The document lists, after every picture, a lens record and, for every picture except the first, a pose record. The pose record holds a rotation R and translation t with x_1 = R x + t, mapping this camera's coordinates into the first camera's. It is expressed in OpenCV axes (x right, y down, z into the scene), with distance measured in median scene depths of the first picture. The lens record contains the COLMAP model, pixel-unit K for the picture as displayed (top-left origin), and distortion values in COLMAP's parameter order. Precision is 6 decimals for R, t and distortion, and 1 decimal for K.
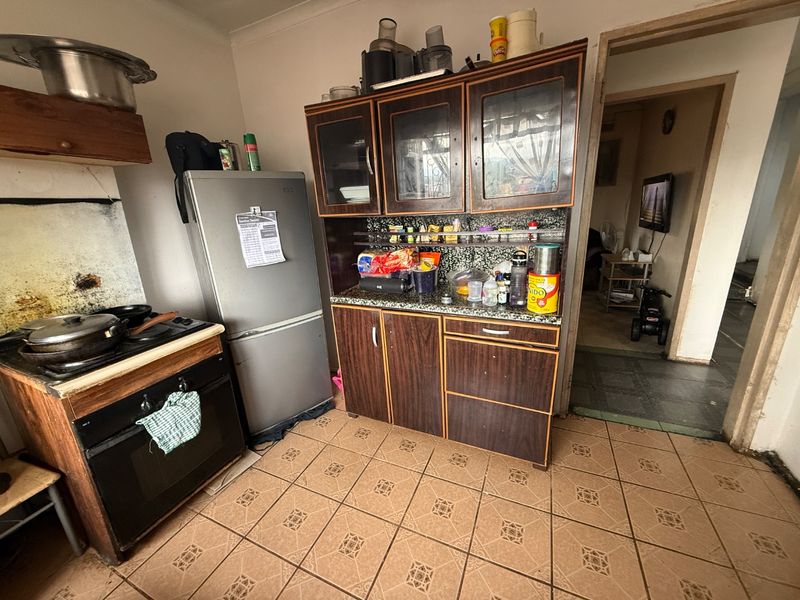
lens RADIAL K [[318.8, 0, 397.8], [0, 318.8, 298.8], [0, 0, 1]] dist [-0.000039, 0.000247]
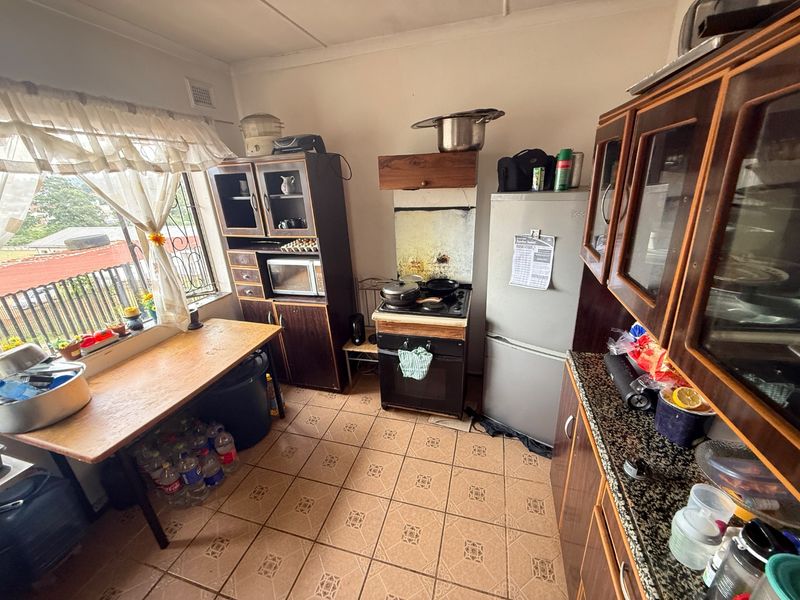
lens RADIAL K [[318.8, 0, 400.9], [0, 318.8, 297.1], [0, 0, 1]] dist [-0.000039, 0.000247]
pose [[0.145897, 0.389531, -0.909384, 0.504383], [-0.237519, 0.906126, 0.350029, -0.379906], [0.960364, 0.164928, 0.224722, 0.465479]]
